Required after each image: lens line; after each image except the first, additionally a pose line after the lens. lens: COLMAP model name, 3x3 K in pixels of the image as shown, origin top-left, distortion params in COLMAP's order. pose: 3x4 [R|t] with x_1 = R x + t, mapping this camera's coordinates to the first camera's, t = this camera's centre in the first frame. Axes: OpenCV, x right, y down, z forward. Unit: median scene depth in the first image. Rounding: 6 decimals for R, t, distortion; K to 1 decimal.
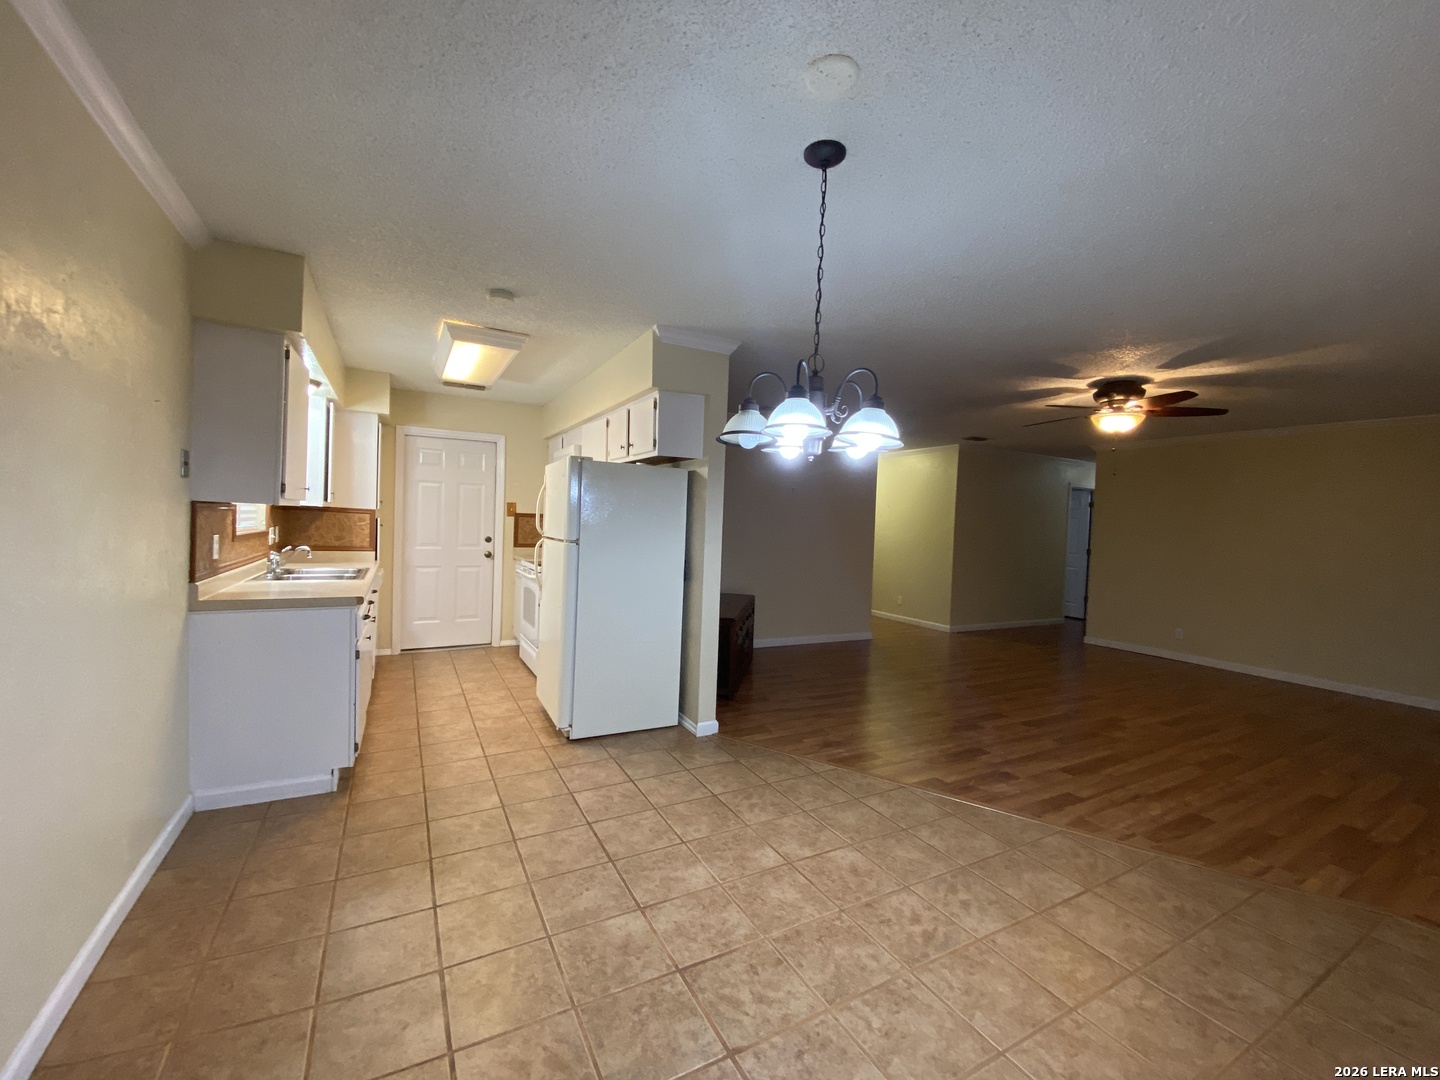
lens RADIAL K [[595.4, 0, 720.0], [0, 595.4, 540.0], [0, 0, 1]] dist [0.002462, -0.016353]
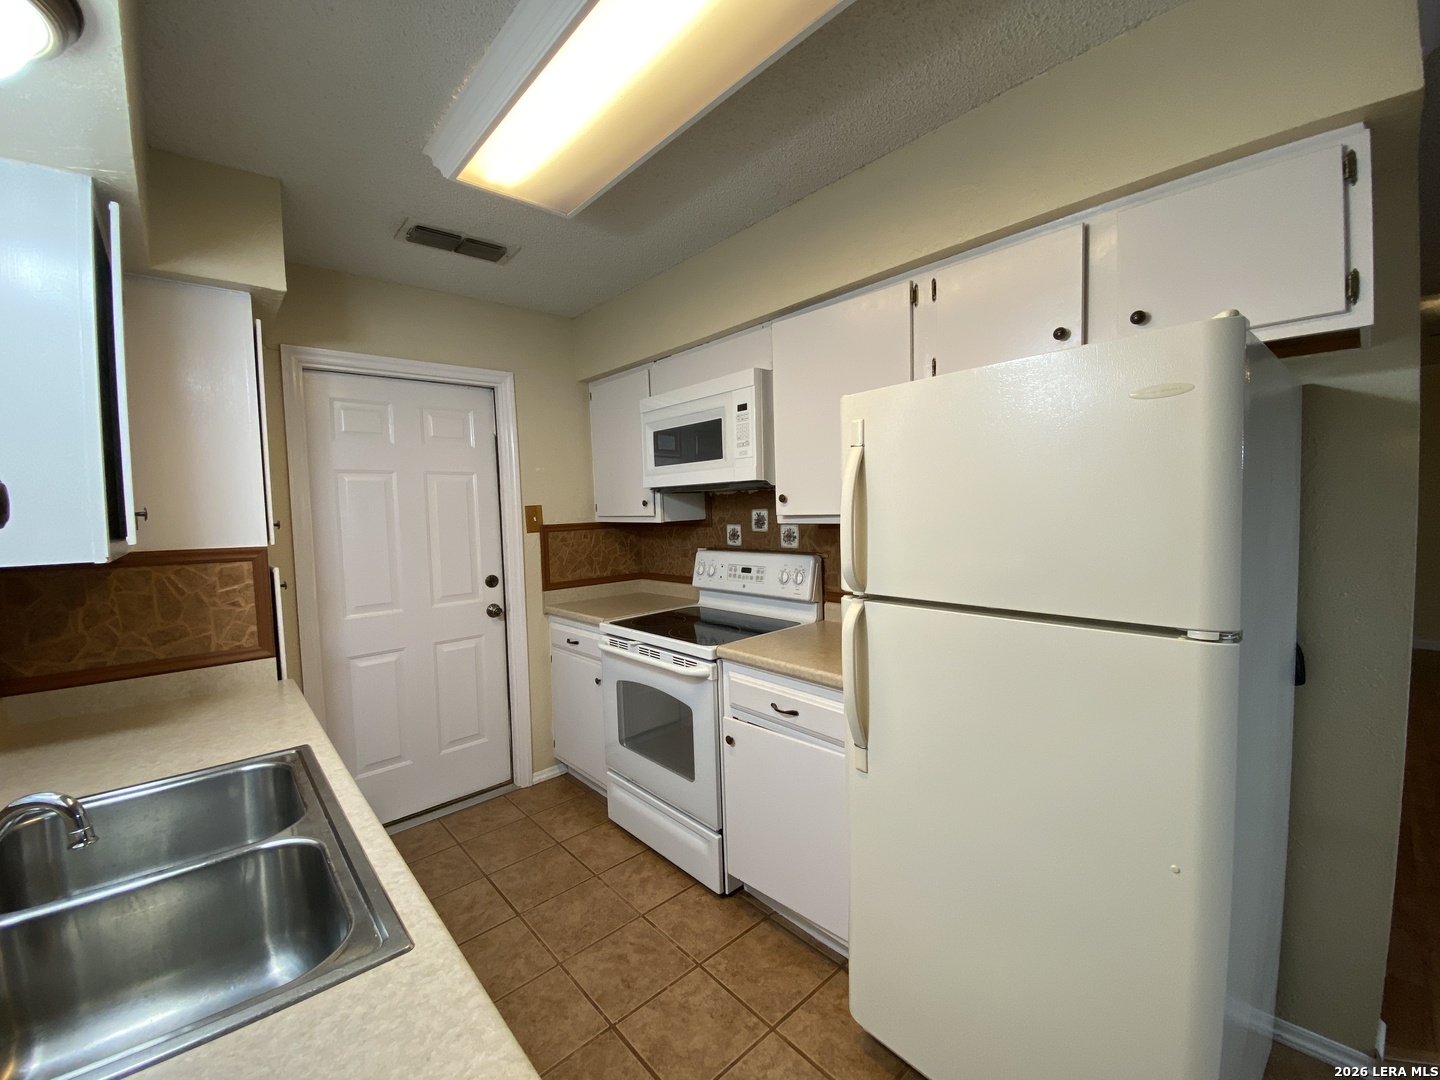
lens RADIAL K [[595.4, 0, 720.0], [0, 595.4, 540.0], [0, 0, 1]] dist [0.002462, -0.016353]
pose [[0.970576, -0.079127, 0.227422, -0.365448], [0.074286, 0.996792, 0.029780, -0.042727], [-0.229049, -0.012009, 0.973341, 0.539856]]
